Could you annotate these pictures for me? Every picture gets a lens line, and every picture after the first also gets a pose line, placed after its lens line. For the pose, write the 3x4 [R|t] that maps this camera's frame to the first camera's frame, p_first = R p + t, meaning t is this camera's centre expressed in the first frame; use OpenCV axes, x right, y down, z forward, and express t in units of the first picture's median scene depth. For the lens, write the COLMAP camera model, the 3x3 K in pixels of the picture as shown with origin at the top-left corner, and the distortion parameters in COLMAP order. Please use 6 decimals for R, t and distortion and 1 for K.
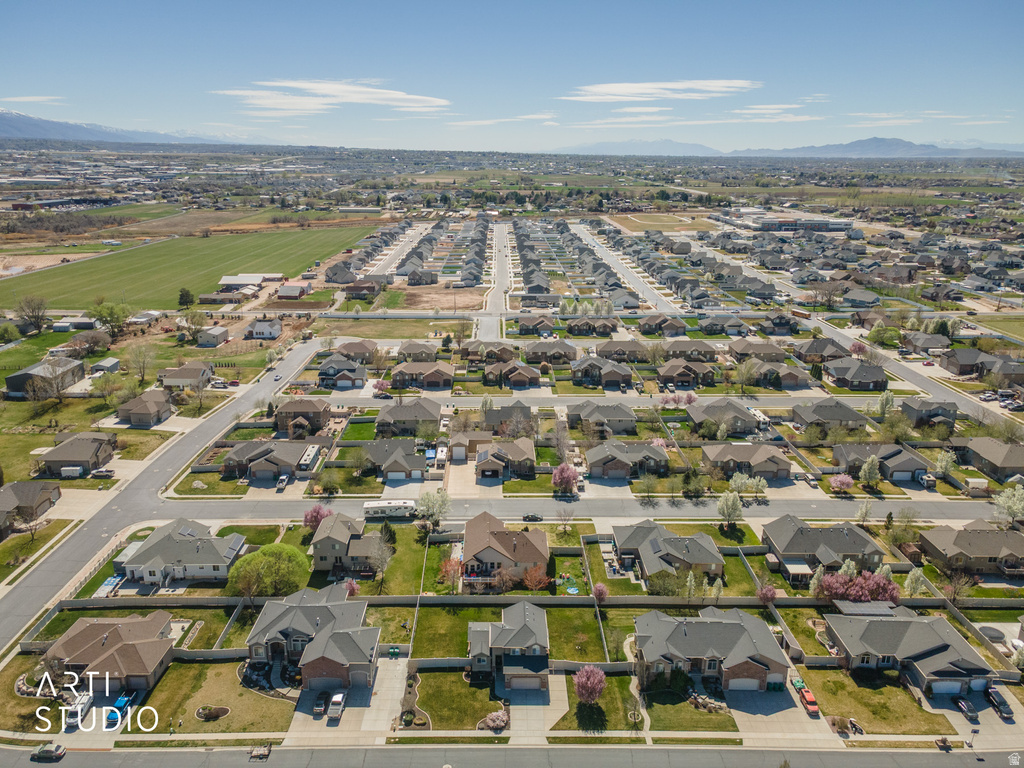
lens RADIAL K [[745.9, 0, 502.7], [0, 745.9, 380.0], [0, 0, 1]] dist [0.041262, 0.008035]
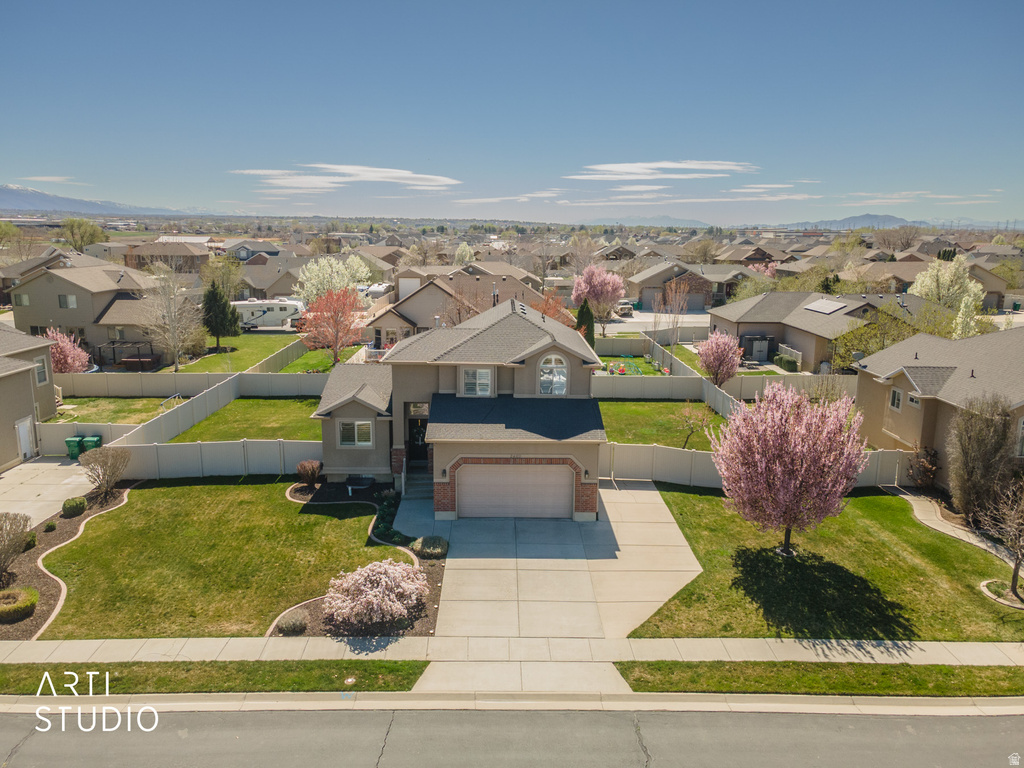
lens RADIAL K [[745.9, 0, 502.7], [0, 745.9, 380.0], [0, 0, 1]] dist [0.041262, 0.008035]
pose [[0.999992, 0.000973, -0.003917, 0.016808], [-0.001339, 0.995505, -0.094696, 0.238775], [0.003808, 0.094701, 0.995498, 0.455704]]
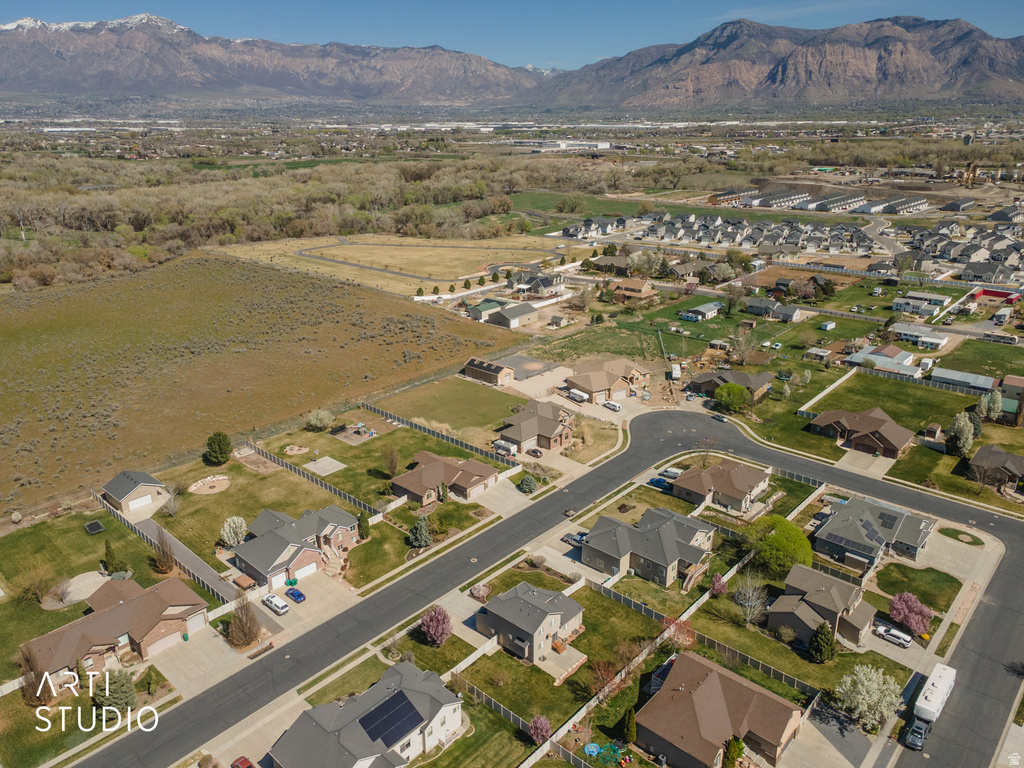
lens RADIAL K [[745.9, 0, 502.7], [0, 745.9, 380.0], [0, 0, 1]] dist [0.041262, 0.008035]
pose [[-0.678039, 0.249508, -0.691381, 0.412679], [-0.209924, 0.835709, 0.507467, -0.257931], [0.704411, 0.489220, -0.514266, 0.856196]]
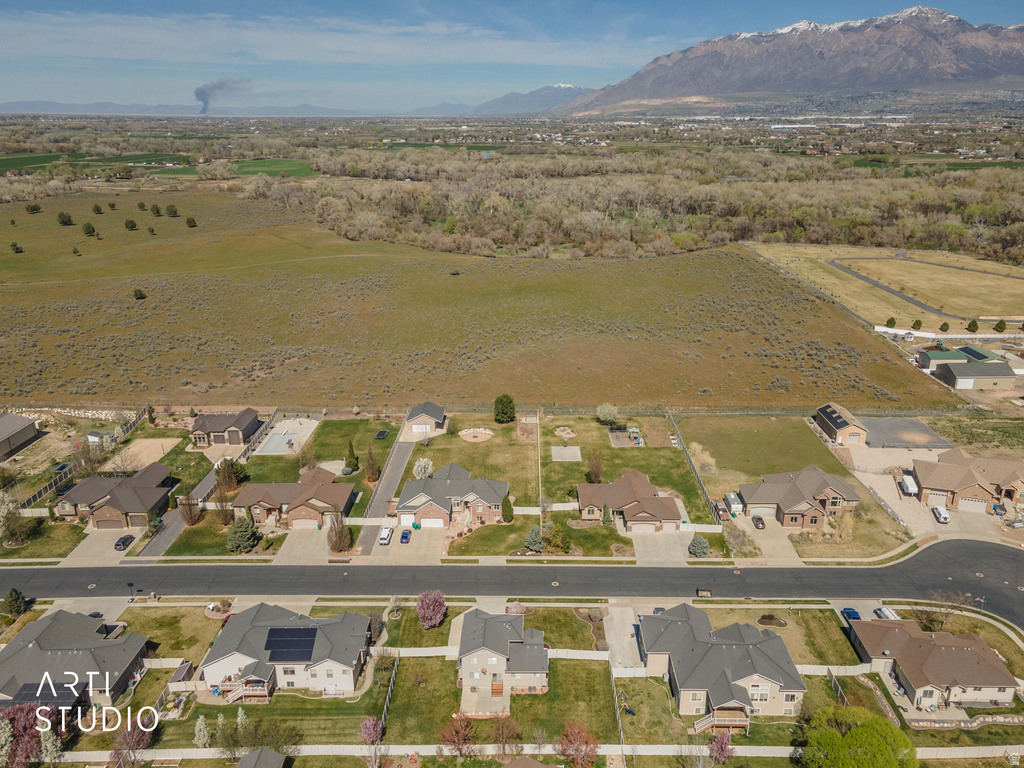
lens RADIAL K [[765.2, 0, 528.7], [0, 765.2, 381.5], [0, 0, 1]] dist [0.039878, -0.000586]
pose [[-0.999971, -0.005544, 0.005188, -0.017423], [-0.001370, 0.803823, 0.594866, -0.308480], [-0.007468, 0.594842, -0.803808, 1.010364]]
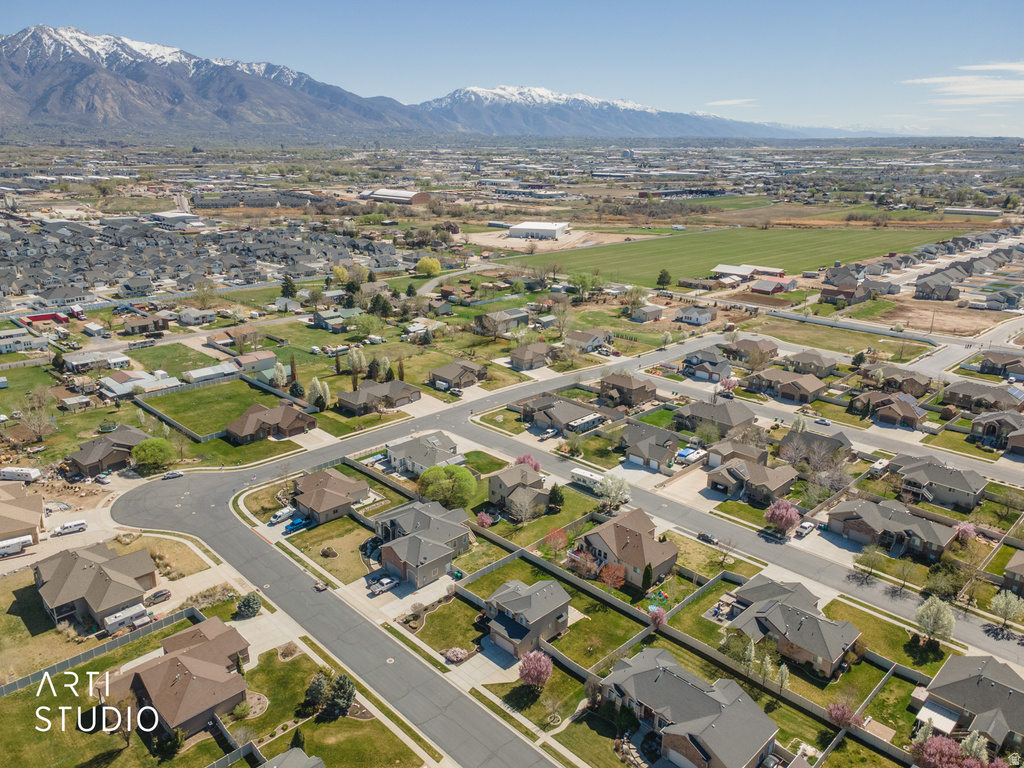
lens RADIAL K [[745.9, 0, 502.7], [0, 745.9, 380.0], [0, 0, 1]] dist [0.041262, 0.008035]
pose [[0.694696, 0.219132, -0.685112, 0.411833], [-0.214930, 0.972190, 0.093017, -0.034413], [0.686442, 0.082633, 0.722474, 0.124221]]
